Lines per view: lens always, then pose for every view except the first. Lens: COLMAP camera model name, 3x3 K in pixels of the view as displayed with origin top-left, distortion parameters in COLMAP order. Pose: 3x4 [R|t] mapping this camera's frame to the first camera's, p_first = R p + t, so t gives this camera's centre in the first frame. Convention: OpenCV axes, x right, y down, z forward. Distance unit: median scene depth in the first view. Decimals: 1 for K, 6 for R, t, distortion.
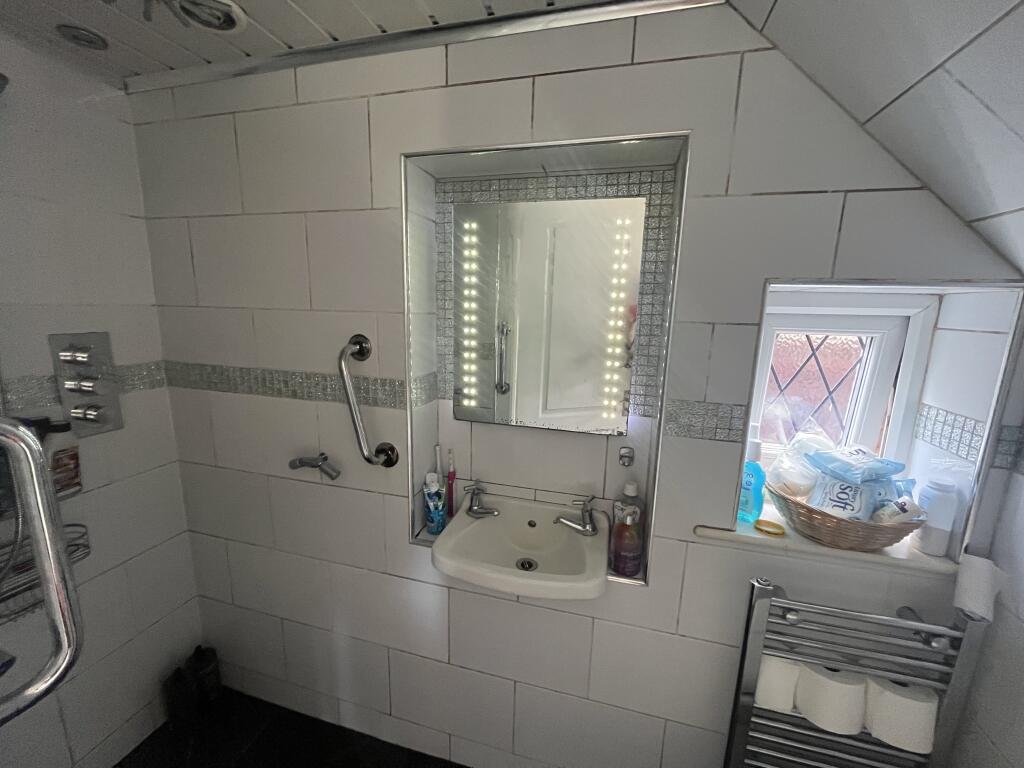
lens RADIAL K [[417.7, 0, 511.7], [0, 417.7, 386.7], [0, 0, 1]] dist [-0.002181, 0.000129]
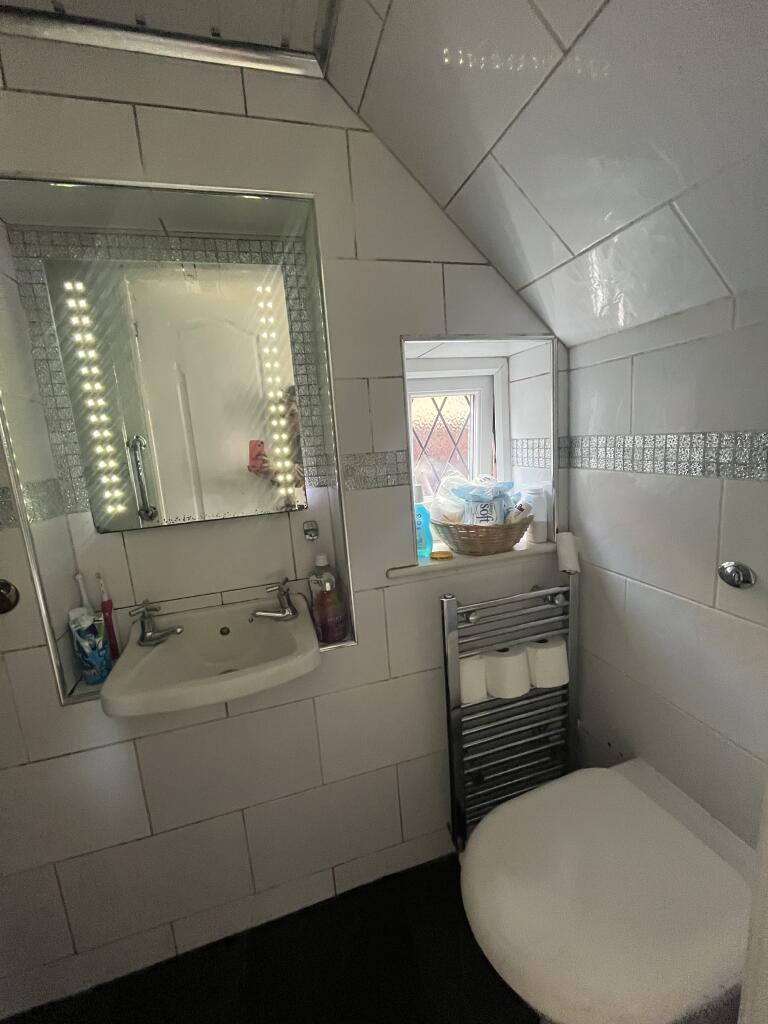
lens RADIAL K [[417.7, 0, 379.4], [0, 417.7, 509.5], [0, 0, 1]] dist [-0.002181, 0.000129]
pose [[0.851747, -0.176288, 0.493405, -0.079336], [0.194097, 0.980862, 0.015389, 0.154943], [-0.486675, 0.082661, 0.869663, 0.056937]]
